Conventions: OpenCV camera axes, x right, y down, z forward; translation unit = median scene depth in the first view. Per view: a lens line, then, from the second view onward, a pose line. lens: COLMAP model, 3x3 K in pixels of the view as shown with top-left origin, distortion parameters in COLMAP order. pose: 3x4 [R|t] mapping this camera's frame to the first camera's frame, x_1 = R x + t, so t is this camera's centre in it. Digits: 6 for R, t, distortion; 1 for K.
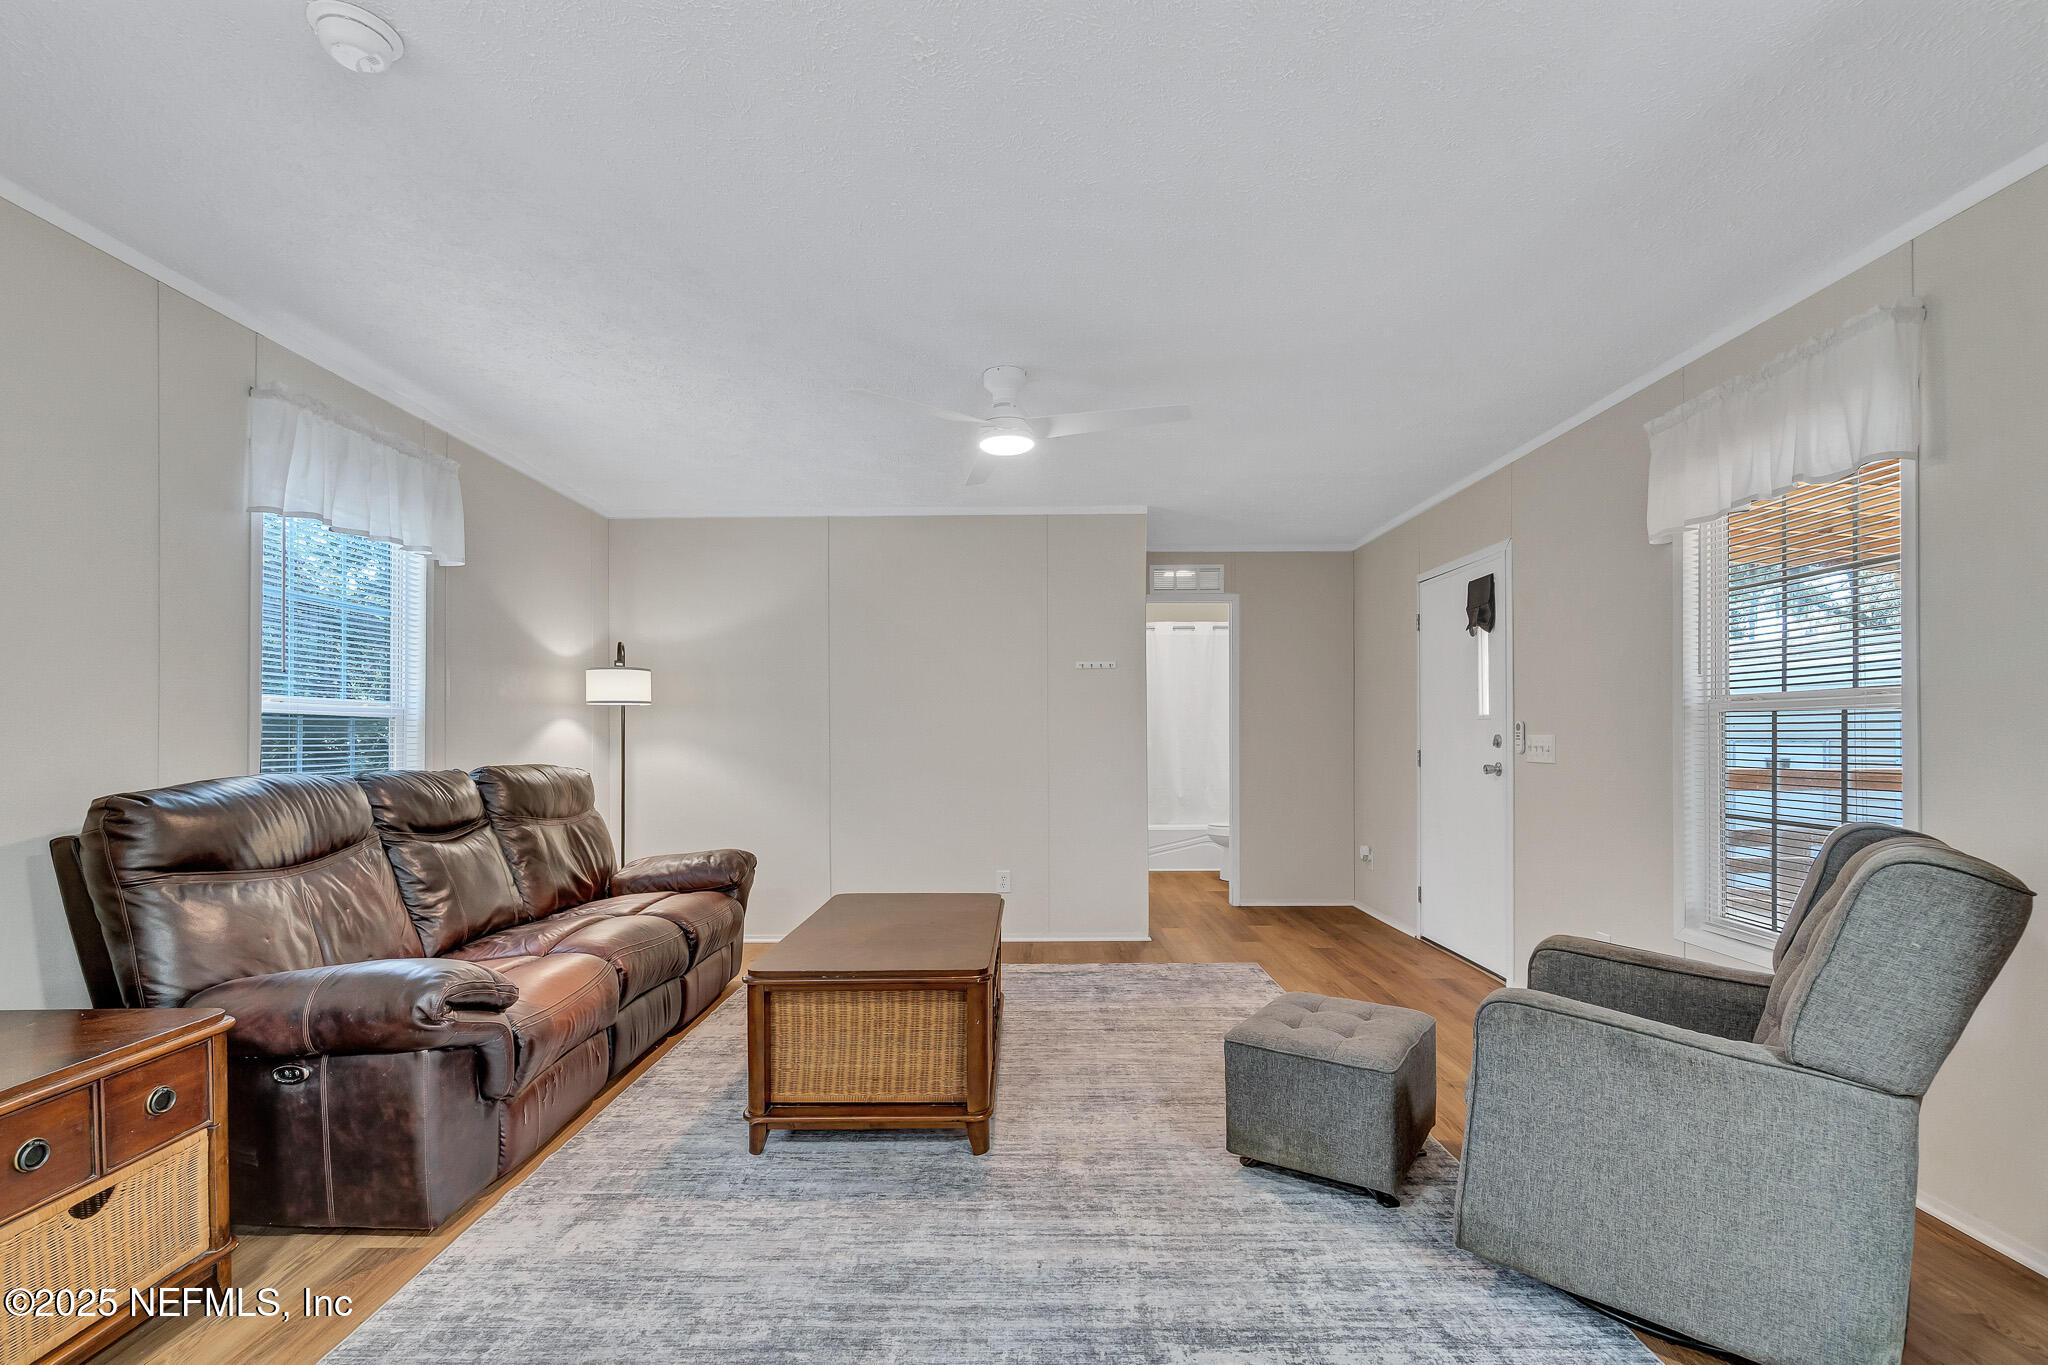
lens RADIAL K [[894.8, 0, 1027.7], [0, 894.8, 733.5], [0, 0, 1]] dist [-0.001816, -0.000422]
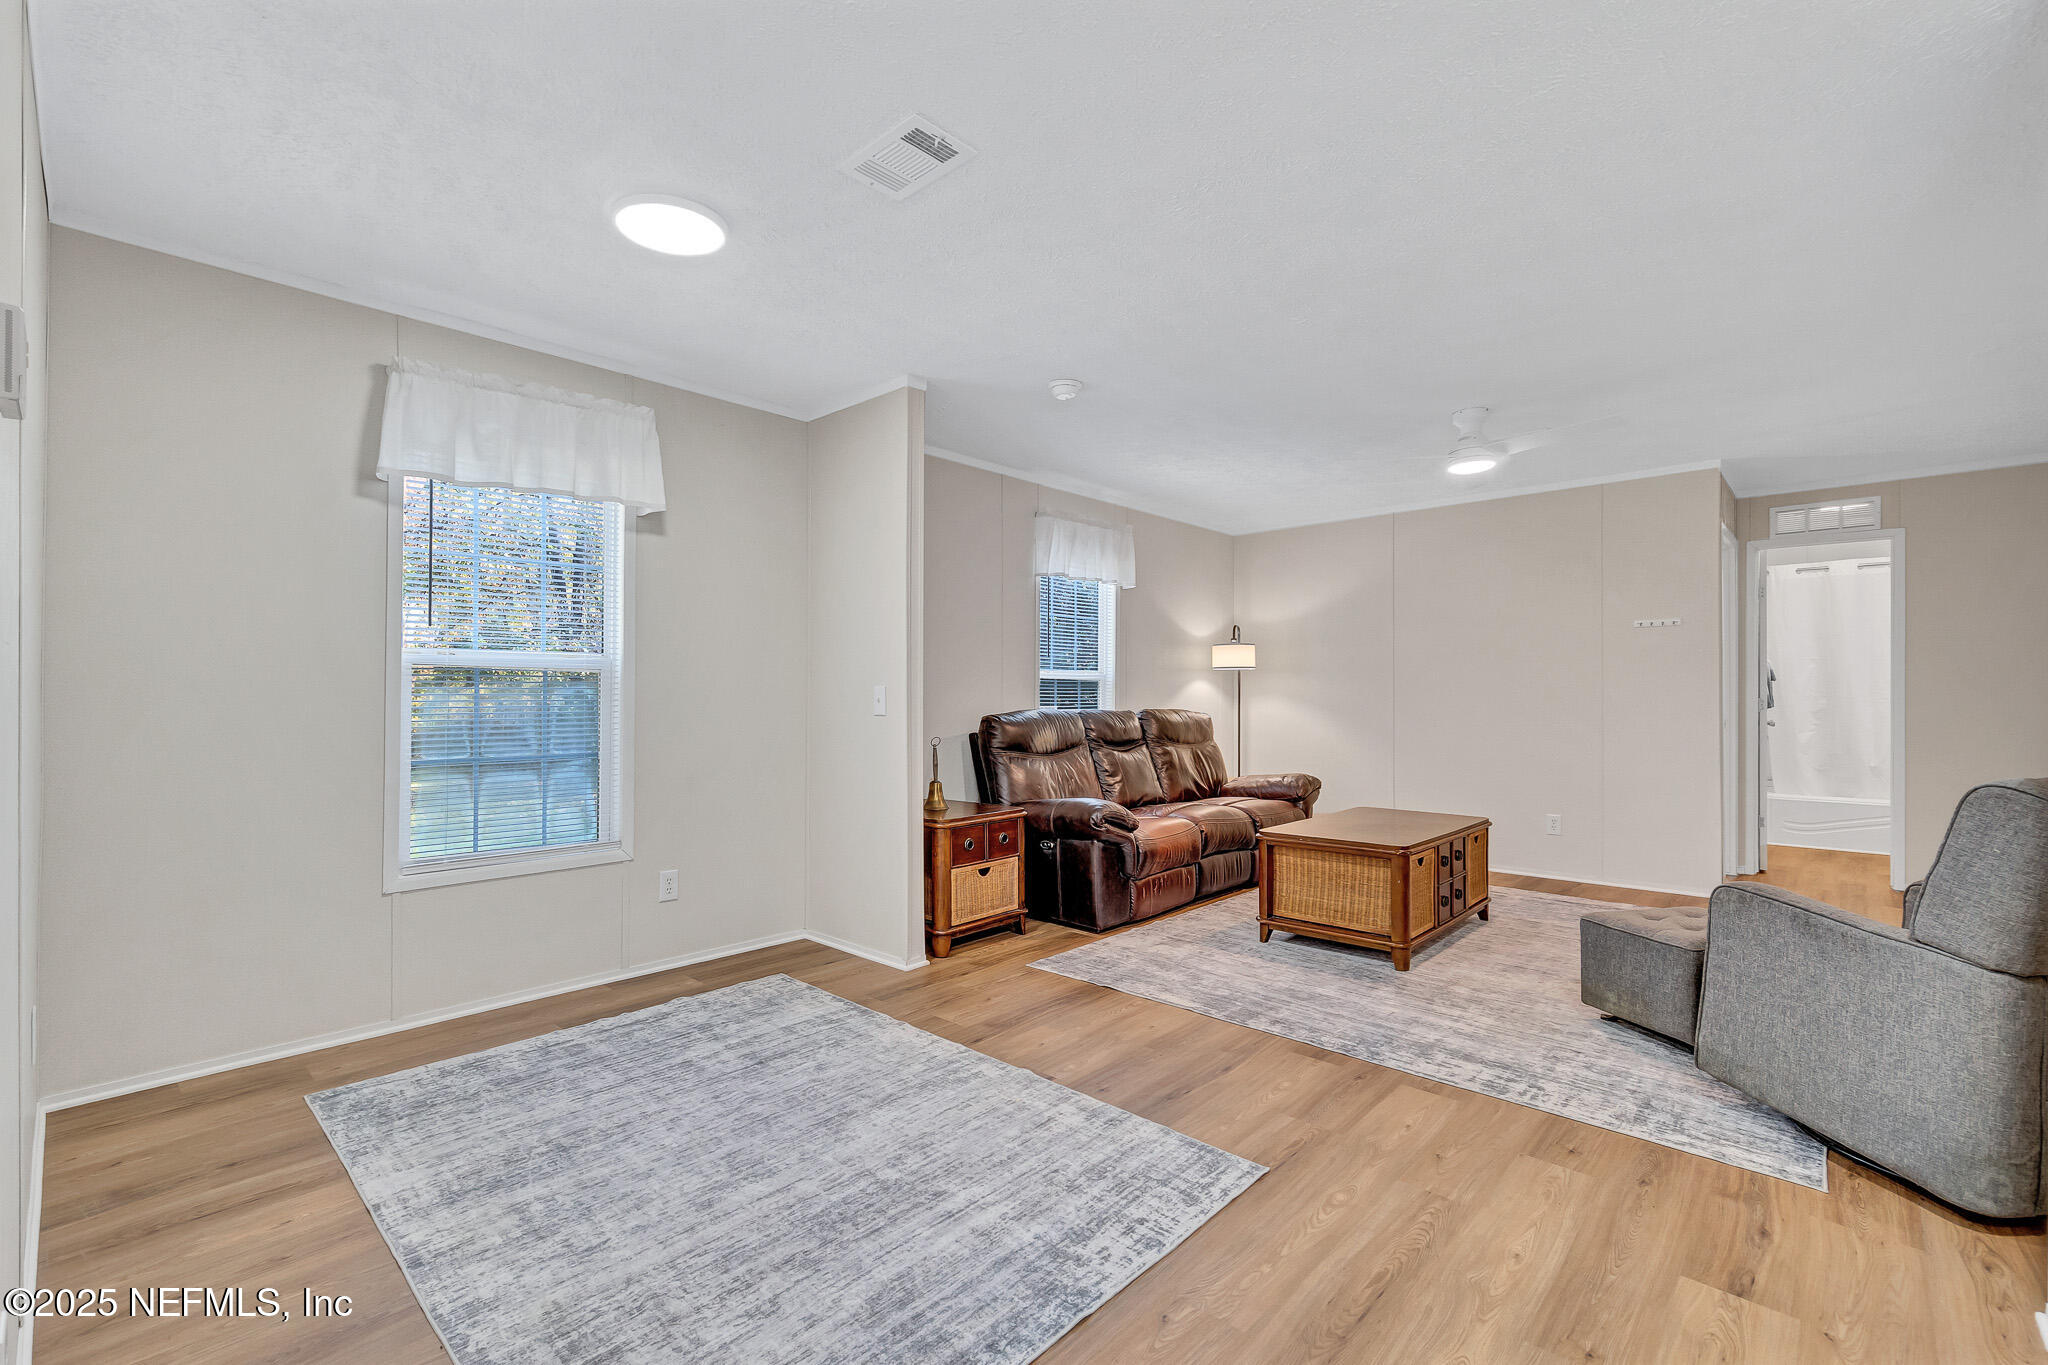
lens RADIAL K [[890.2, 0, 1022.4], [0, 890.2, 671.3], [0, 0, 1]] dist [0.000752, 0.000760]
pose [[0.735342, -0.014207, -0.677547, 0.479807], [-0.001580, 0.999742, -0.022678, 0.006679], [0.677694, 0.017747, 0.735129, -0.507592]]
